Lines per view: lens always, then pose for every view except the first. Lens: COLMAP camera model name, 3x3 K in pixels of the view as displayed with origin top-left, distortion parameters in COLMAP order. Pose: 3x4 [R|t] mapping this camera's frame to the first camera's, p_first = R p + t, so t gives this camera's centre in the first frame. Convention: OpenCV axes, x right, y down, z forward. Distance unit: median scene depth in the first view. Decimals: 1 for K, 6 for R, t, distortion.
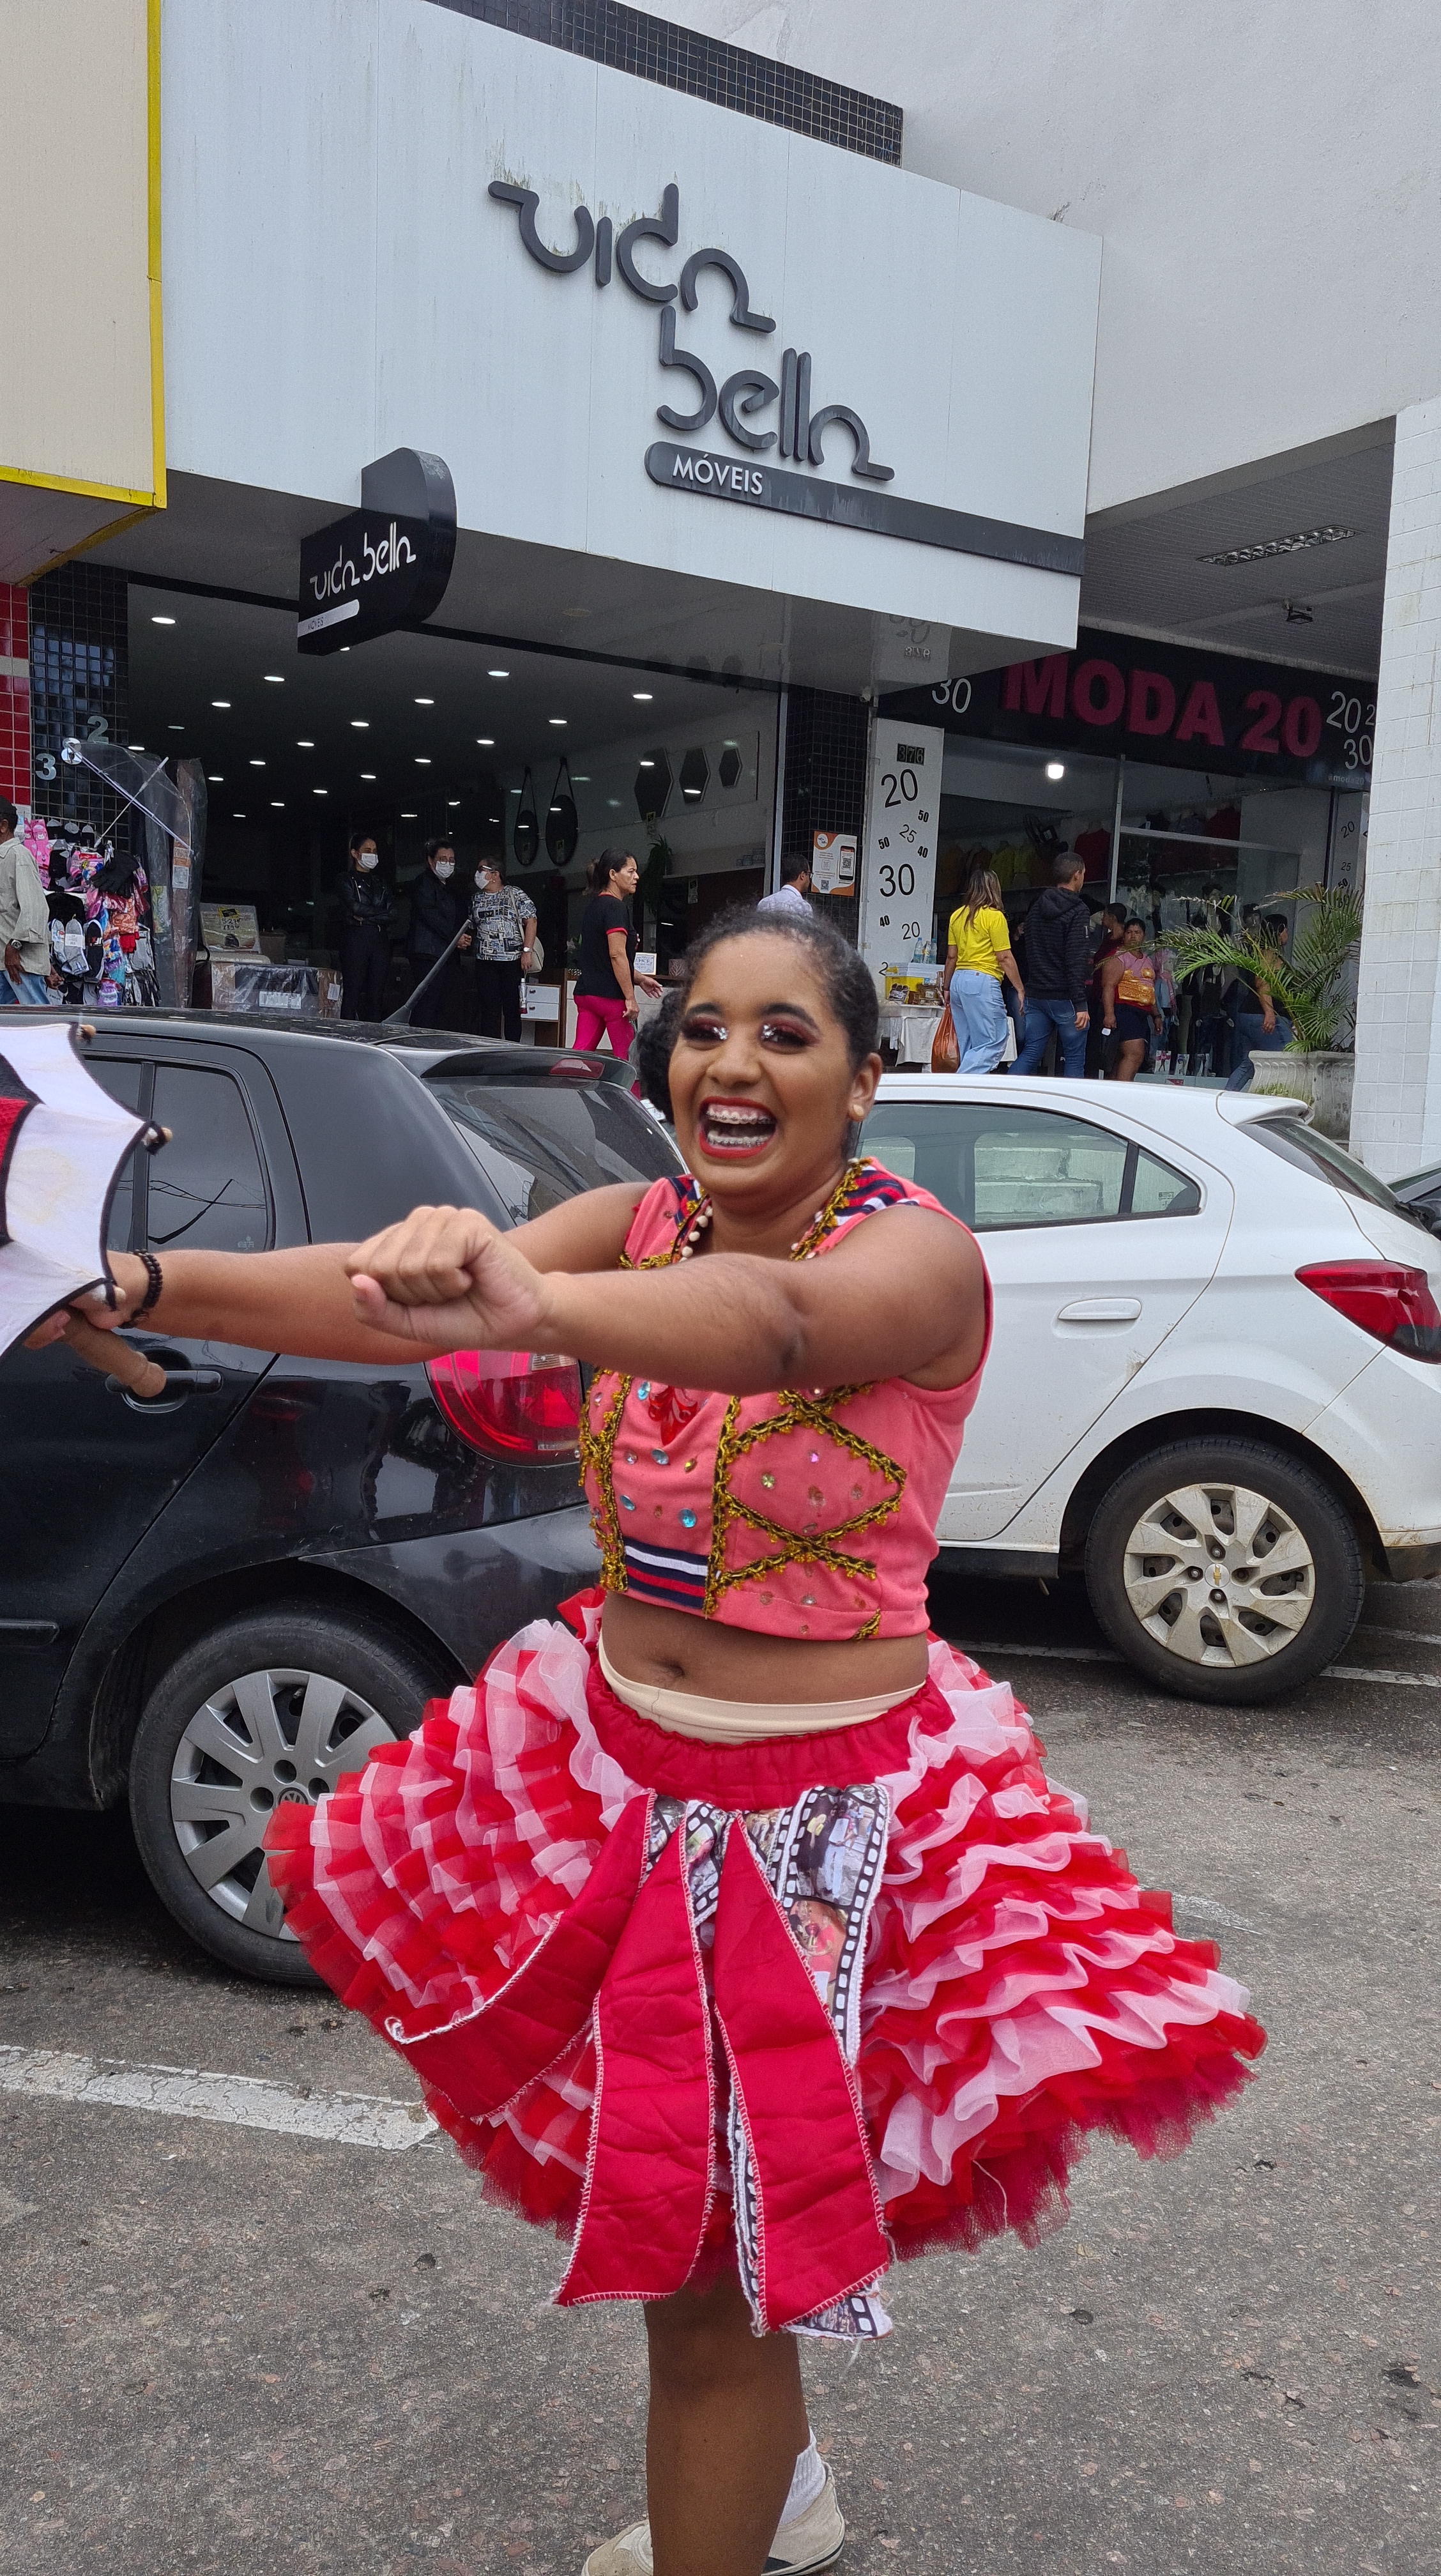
lens RADIAL K [[1953.6, 0, 693.8], [0, 1953.6, 1275.5], [0, 0, 1]] dist [0.067817, -0.050195]
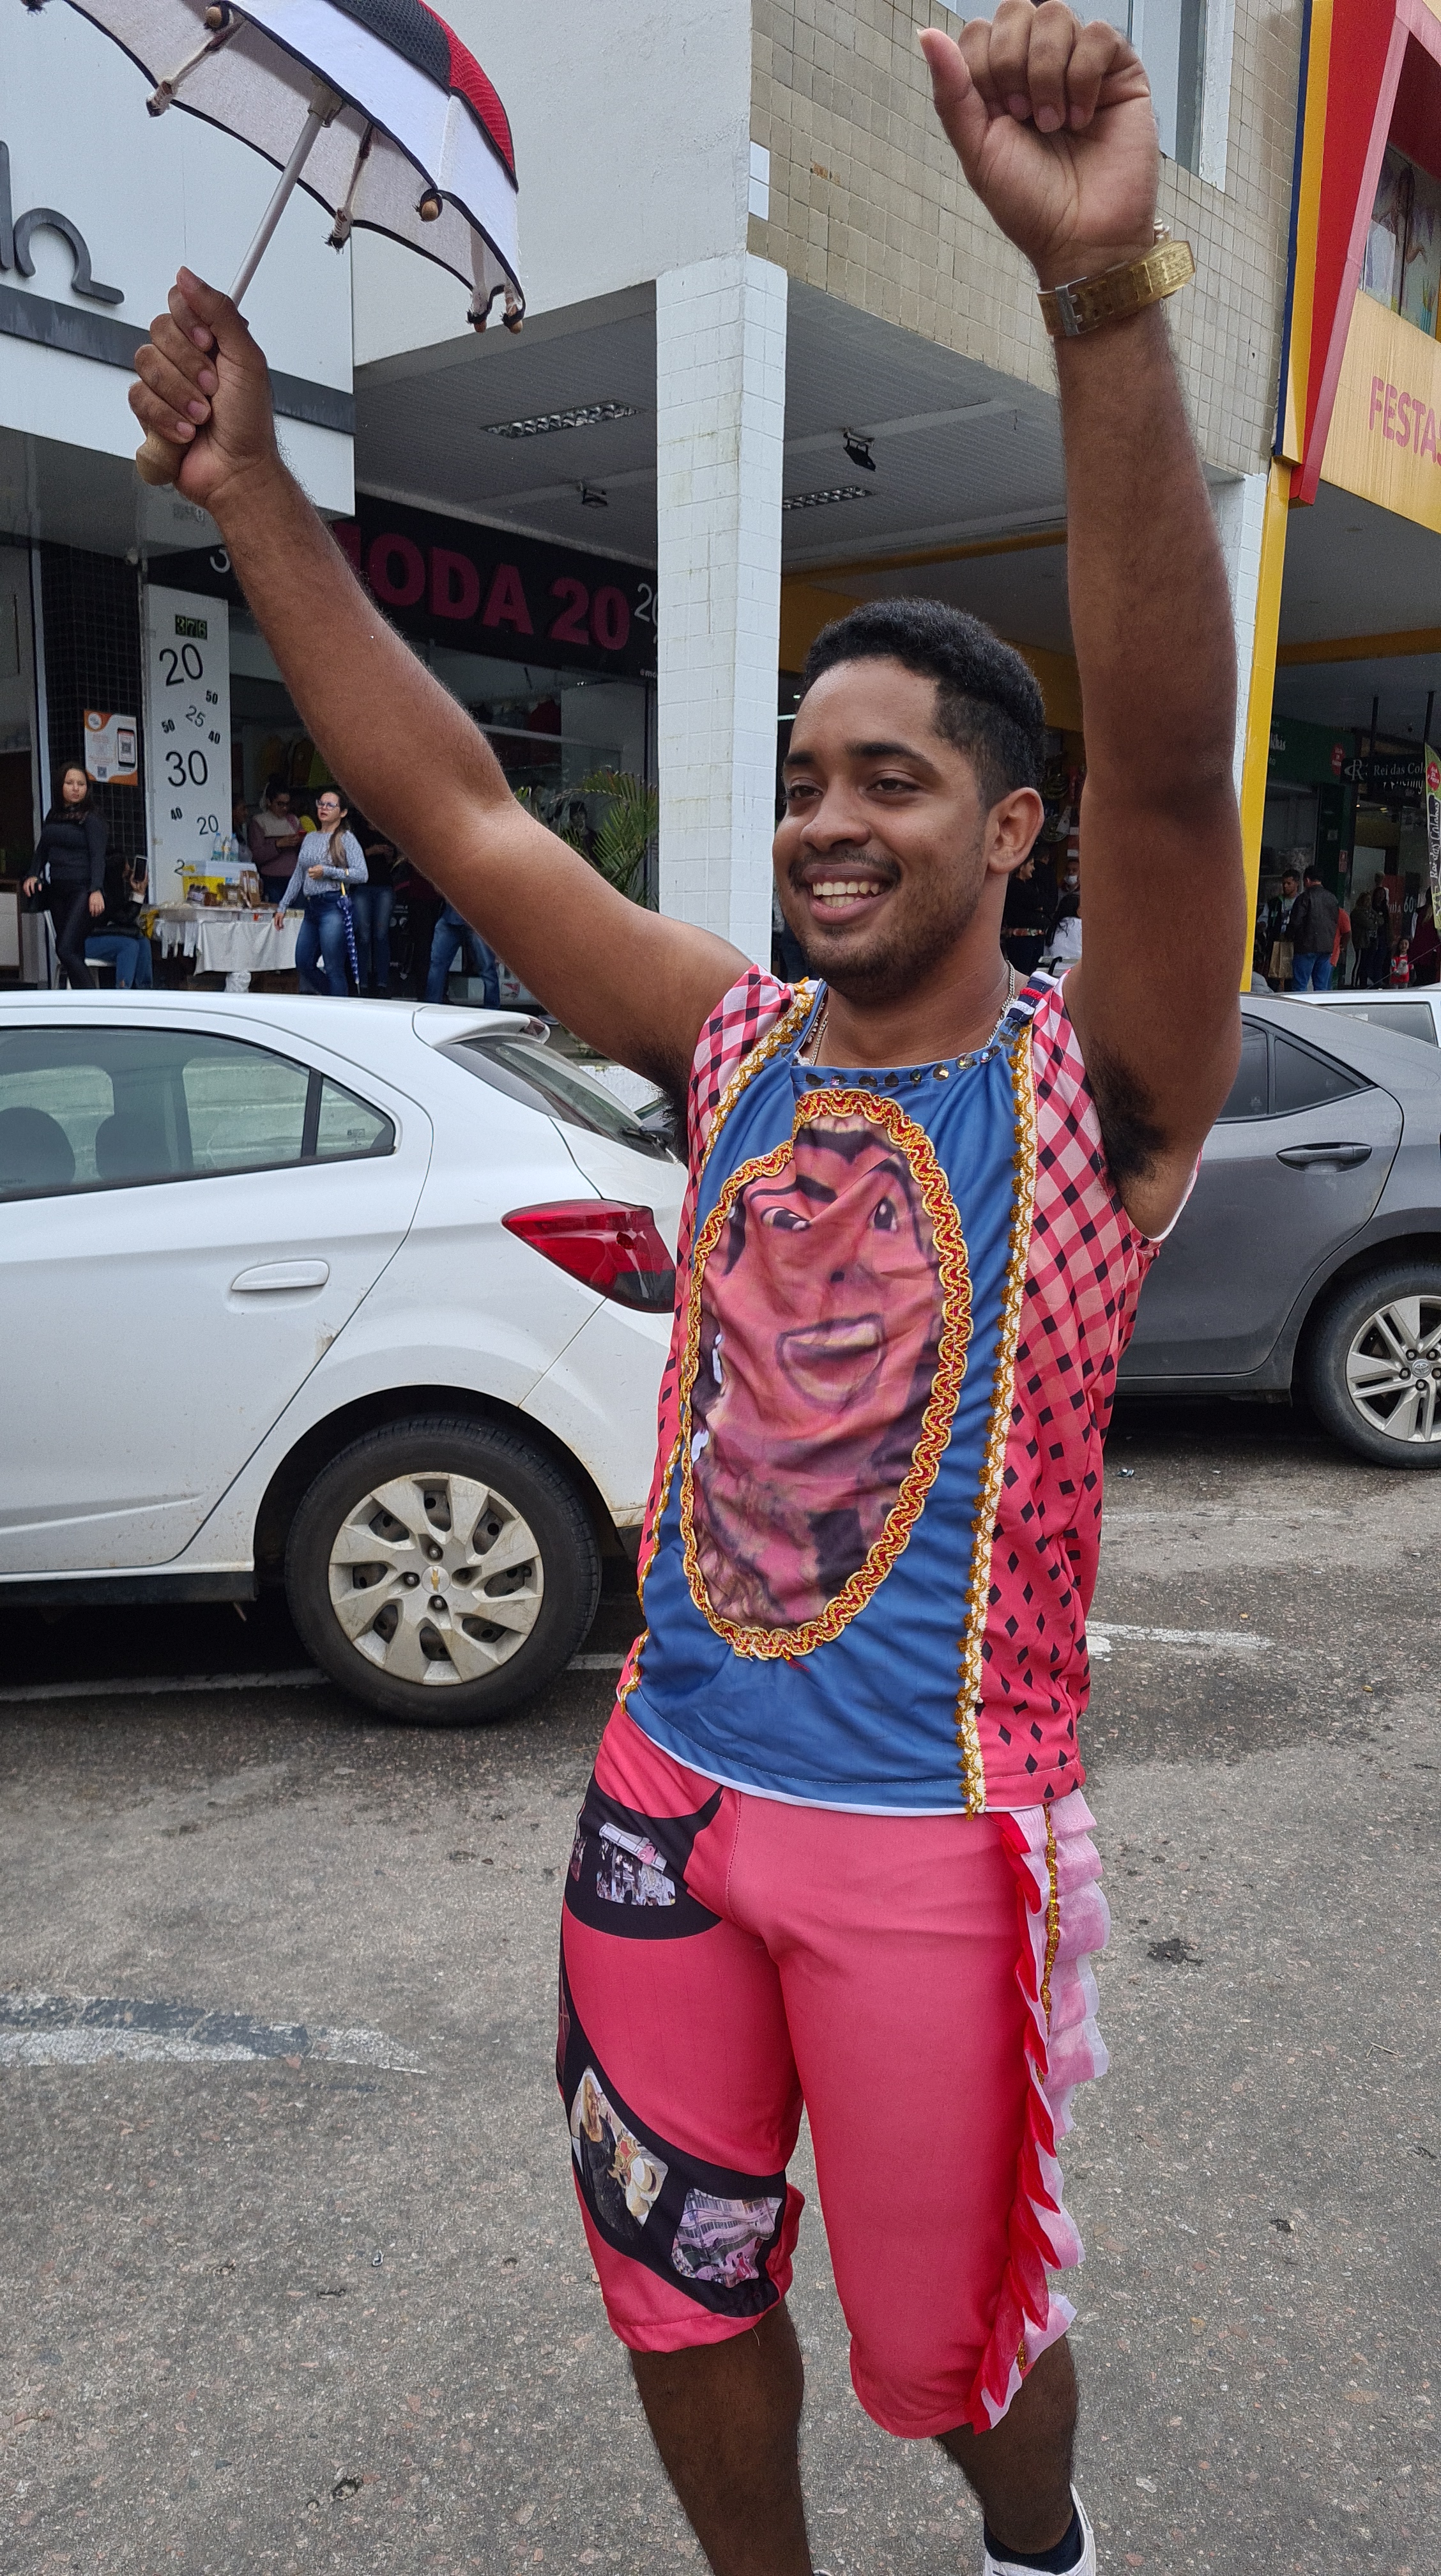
lens RADIAL K [[1953.6, 0, 686.5], [0, 1953.6, 1277.9], [0, 0, 1]] dist [0.067817, -0.050195]
pose [[0.953314, -0.066432, 0.294583, 0.127405], [0.051402, 0.996964, 0.058484, -0.022706], [-0.297574, -0.040611, 0.953834, 0.157286]]
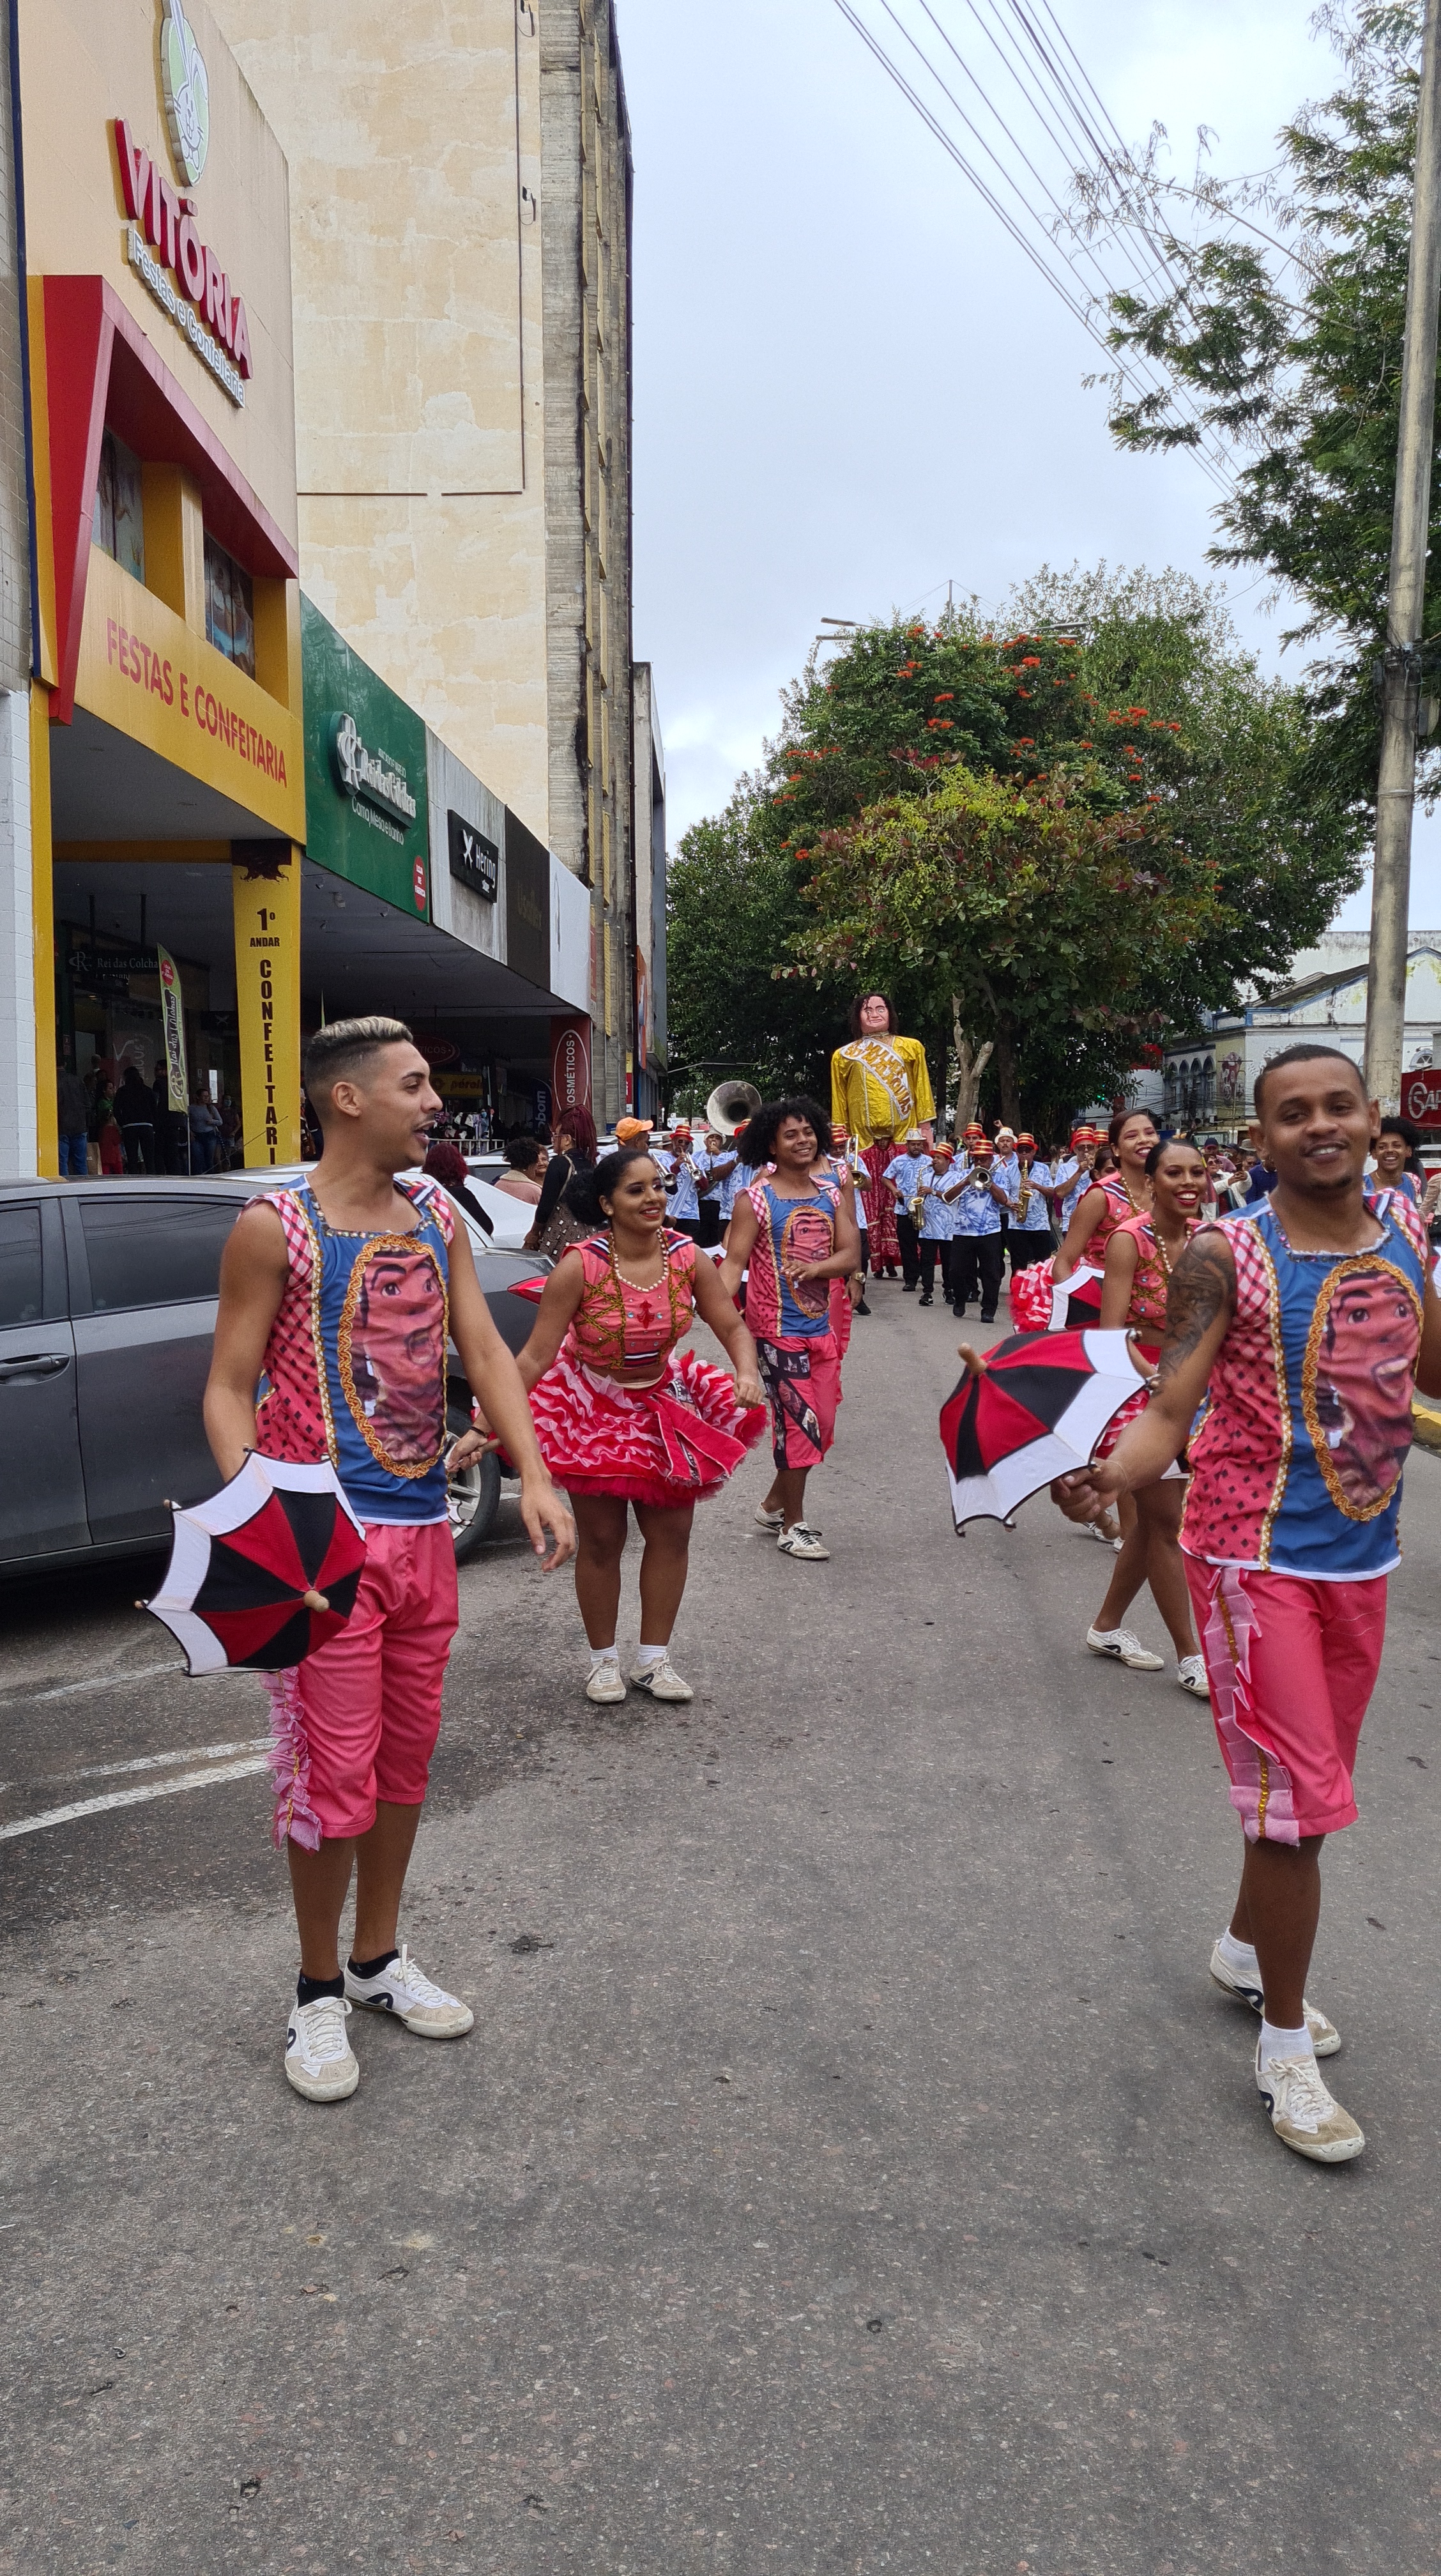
lens RADIAL K [[1953.6, 0, 700.8], [0, 1953.6, 1280.5], [0, 0, 1]] dist [0.067817, -0.050195]
pose [[0.569016, -0.091015, 0.817274, -0.151768], [0.117364, 0.992670, 0.028835, -0.043225], [-0.813908, 0.079511, 0.575528, 0.174210]]
